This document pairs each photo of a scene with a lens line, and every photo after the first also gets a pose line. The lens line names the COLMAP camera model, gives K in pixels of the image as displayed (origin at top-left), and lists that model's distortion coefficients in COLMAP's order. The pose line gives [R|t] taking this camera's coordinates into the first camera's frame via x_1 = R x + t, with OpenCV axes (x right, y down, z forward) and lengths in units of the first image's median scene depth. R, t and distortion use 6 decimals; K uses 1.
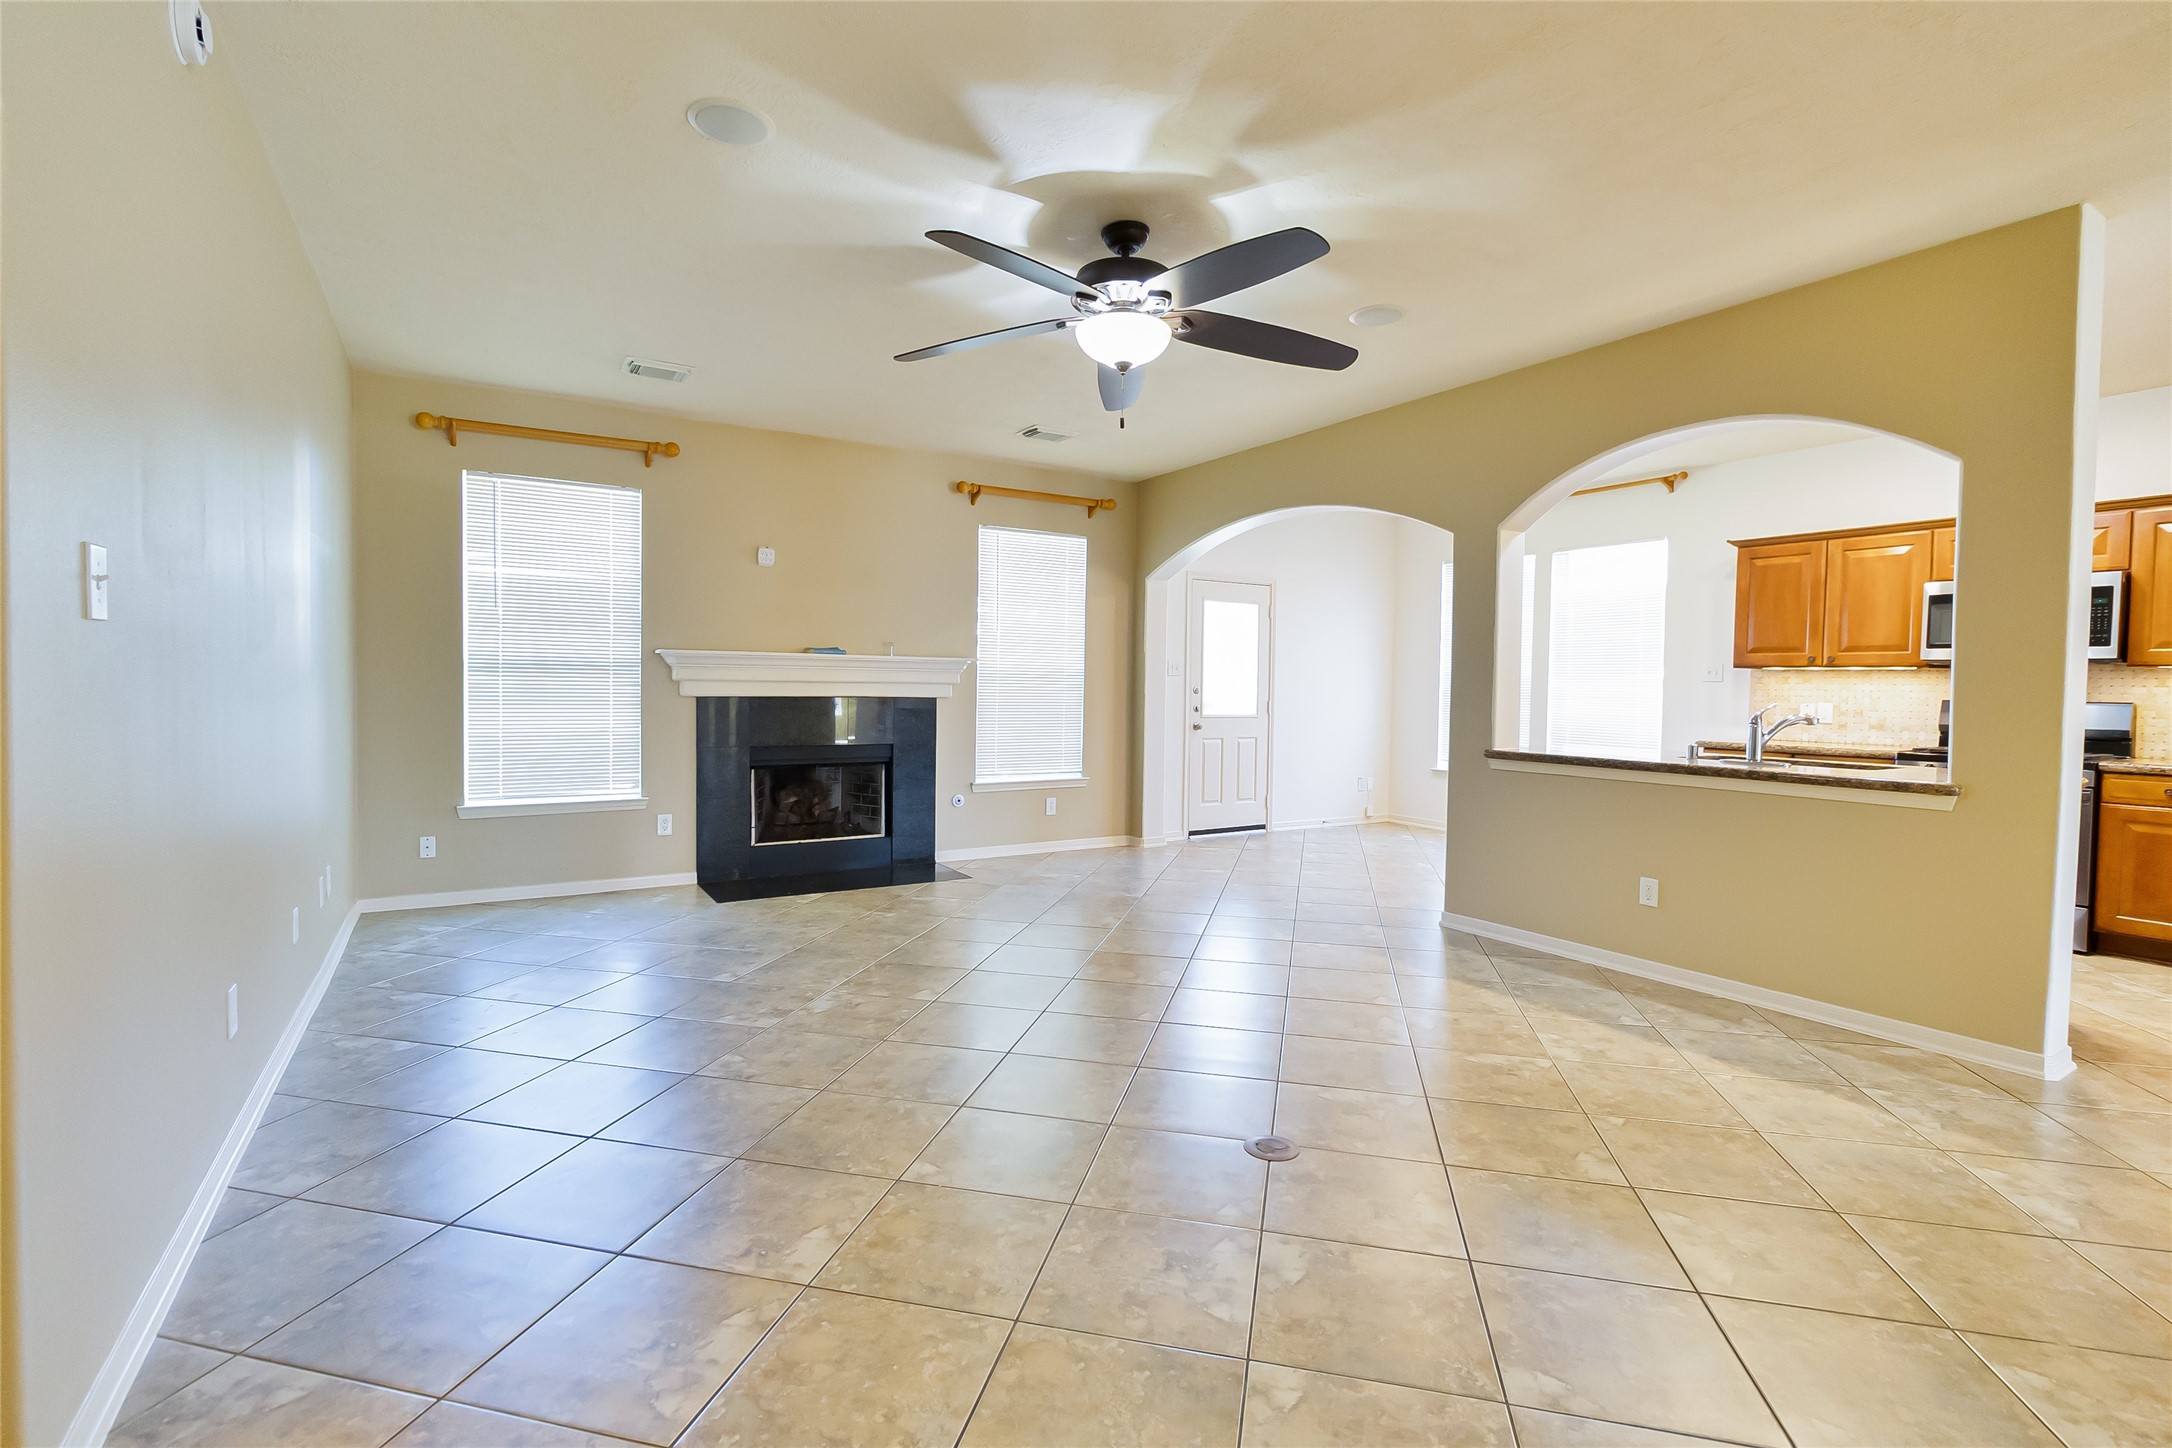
lens RADIAL K [[985.8, 0, 1085.7], [0, 985.8, 713.2], [0, 0, 1]] dist [-0.001298, 0.000745]
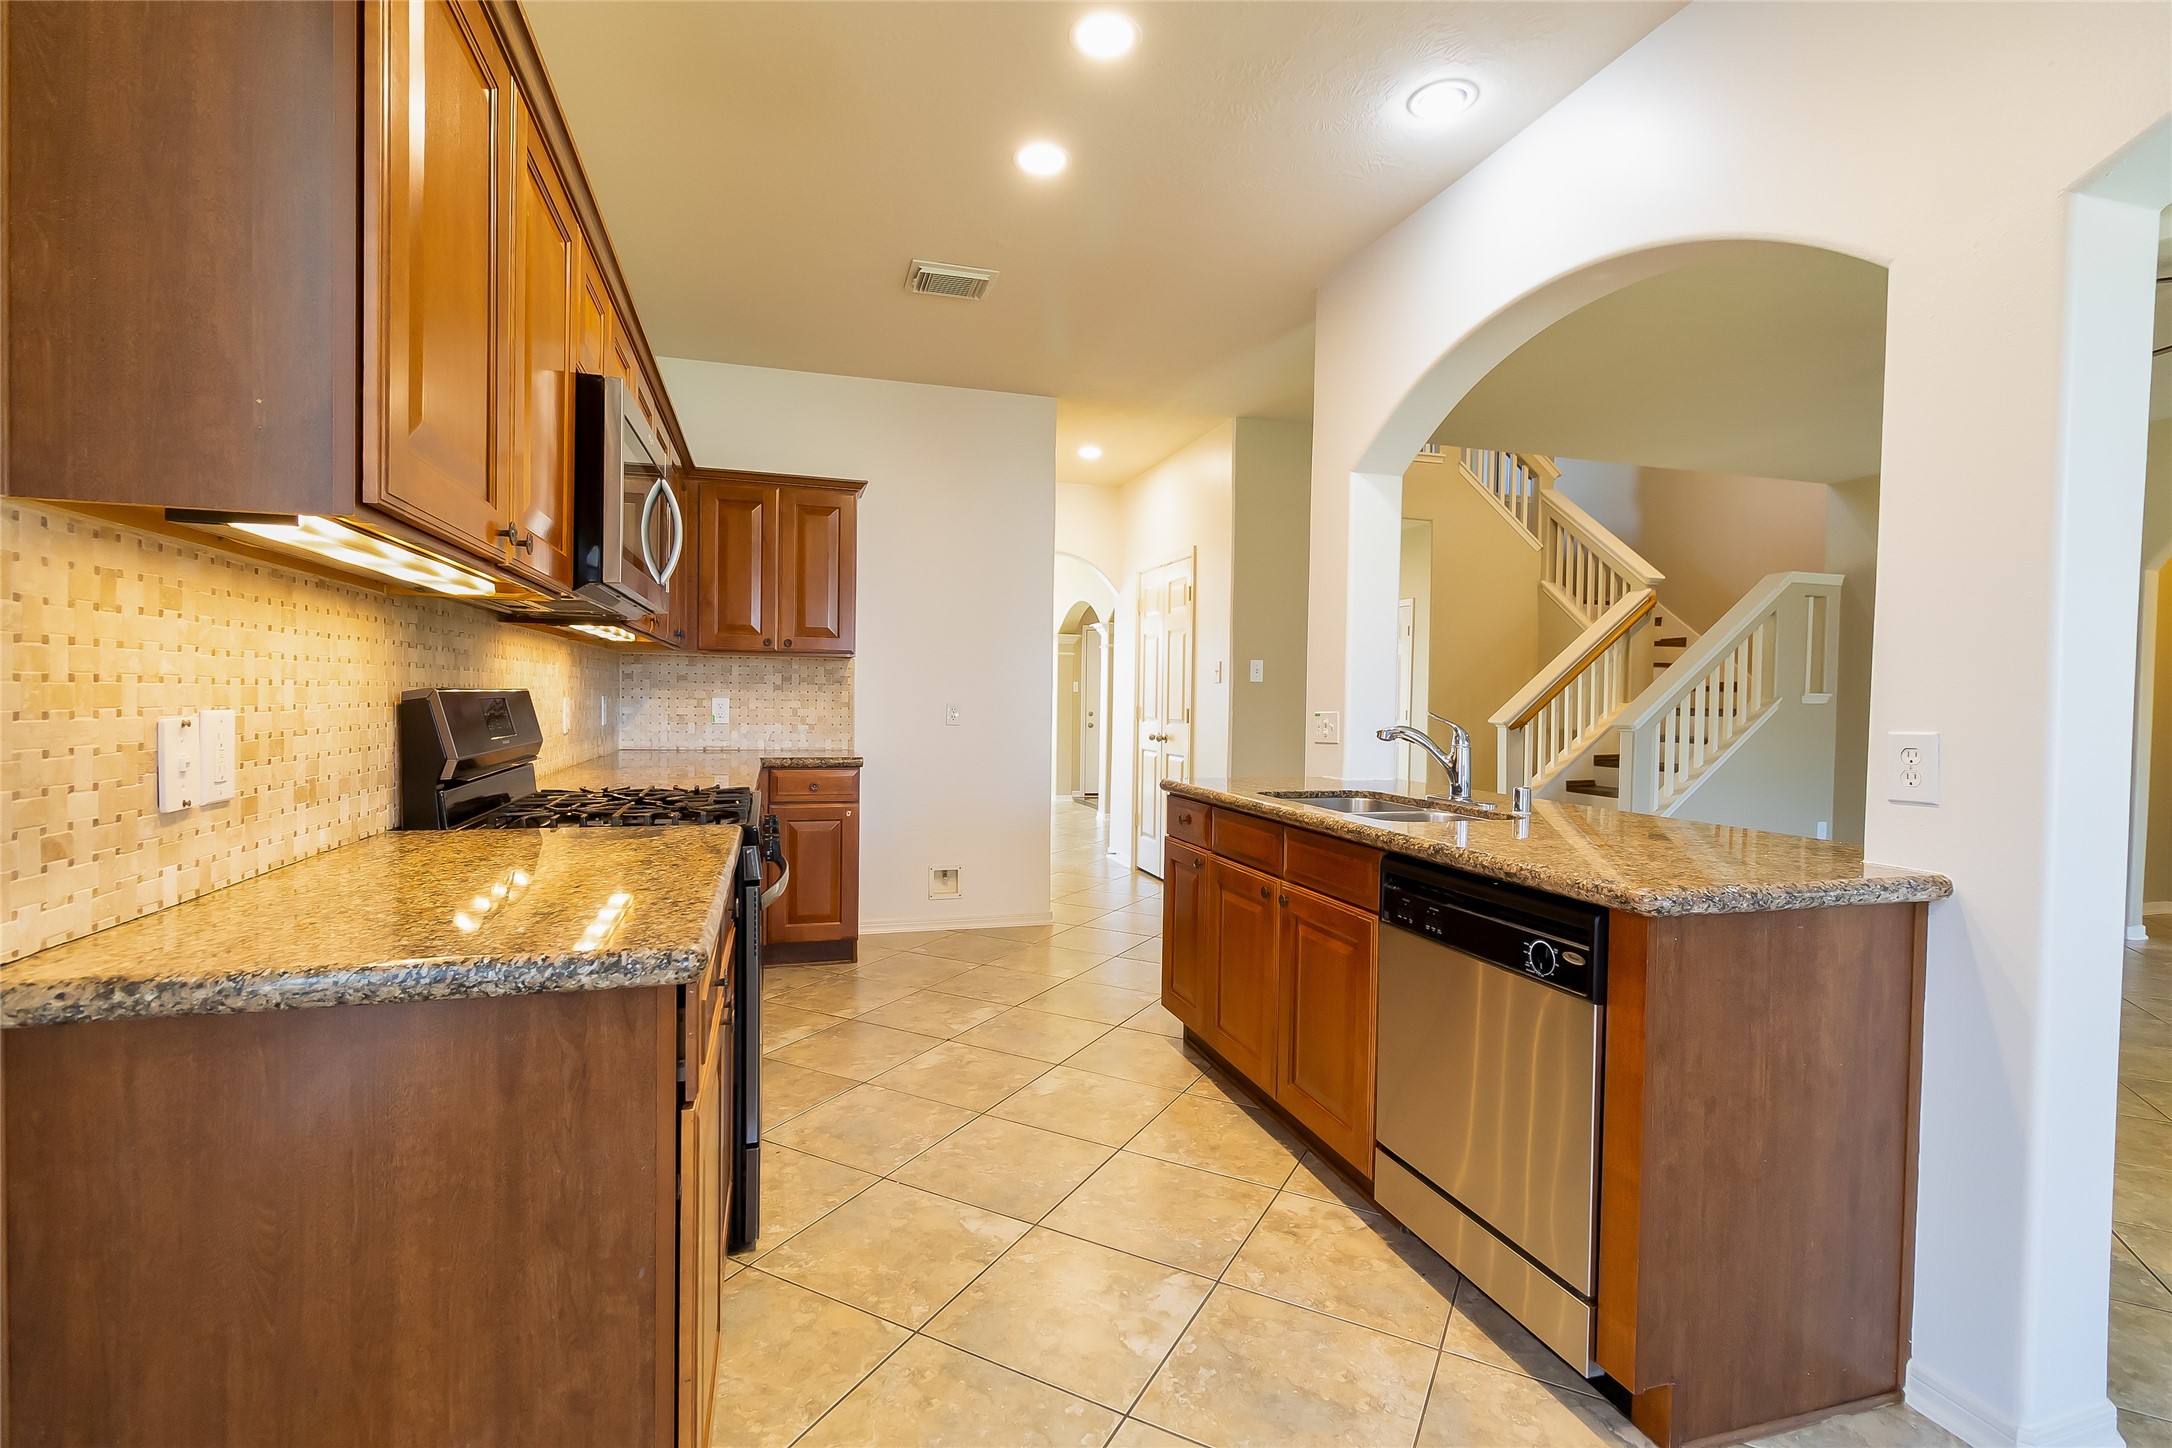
lens RADIAL K [[985.8, 0, 1078.2], [0, 985.8, 719.2], [0, 0, 1]] dist [-0.001298, 0.000745]
pose [[-0.967546, -0.037966, 0.249825, 0.548512], [-0.025293, 0.998234, 0.053743, -0.026122], [-0.251425, 0.045680, -0.966798, 1.236160]]
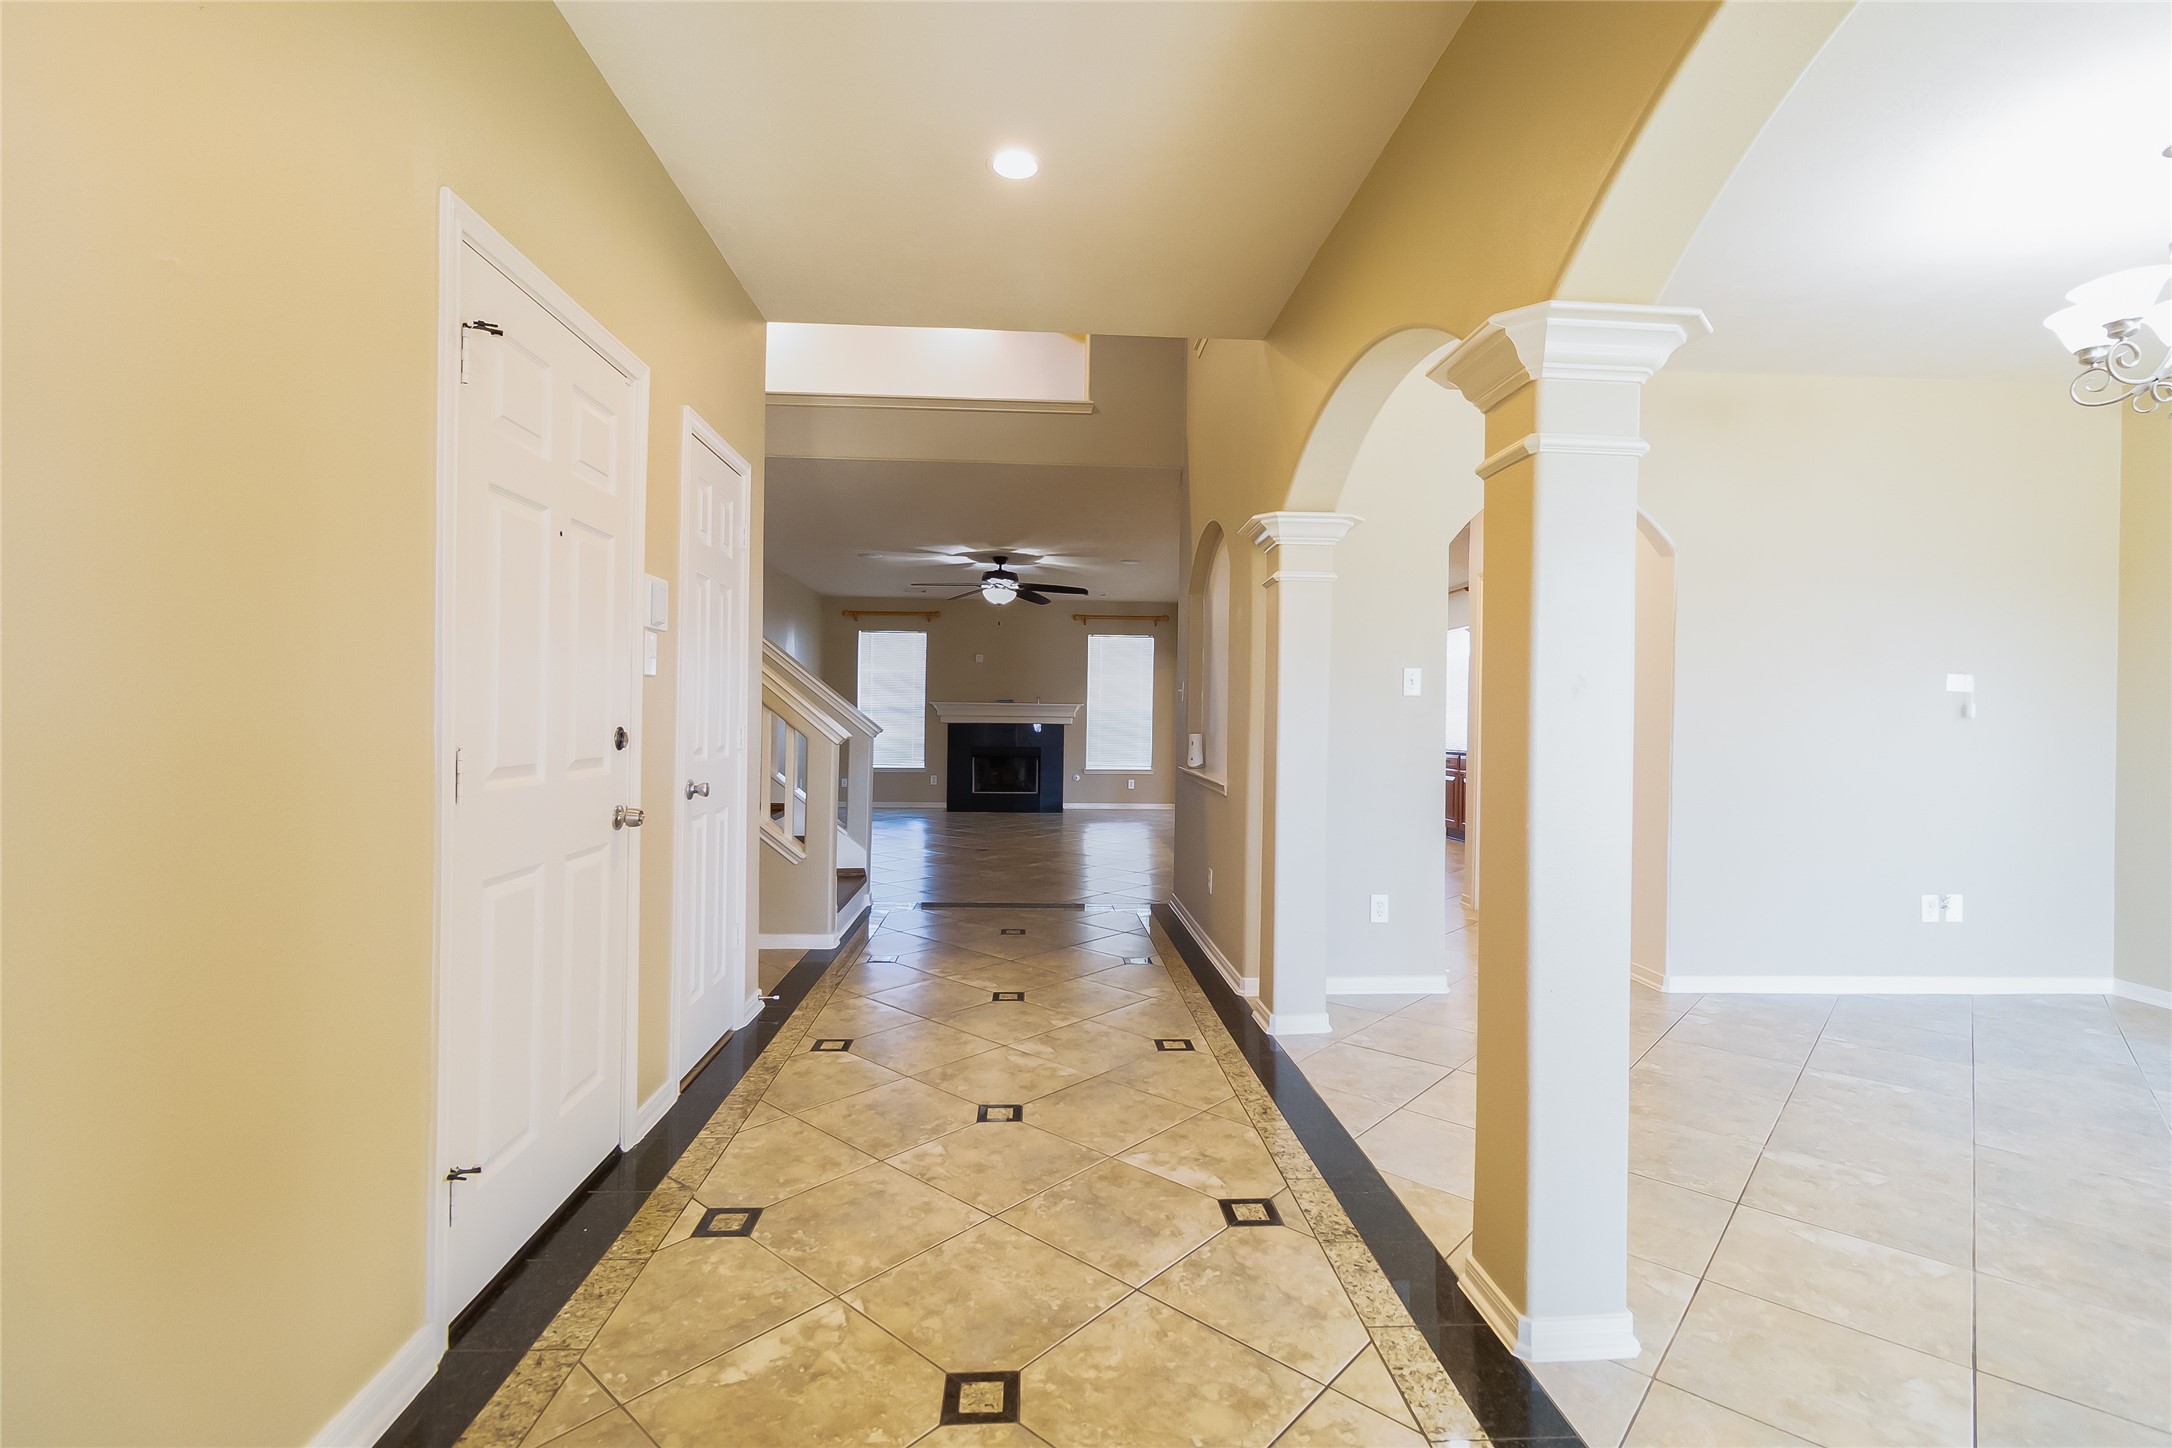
lens RADIAL K [[985.8, 0, 1084.0], [0, 985.8, 720.9], [0, 0, 1]] dist [-0.001298, 0.000745]
pose [[0.887959, -0.003541, -0.459908, 0.922518], [-0.014270, 0.999277, -0.035245, 0.053728], [0.459701, 0.037859, 0.887267, -0.850089]]
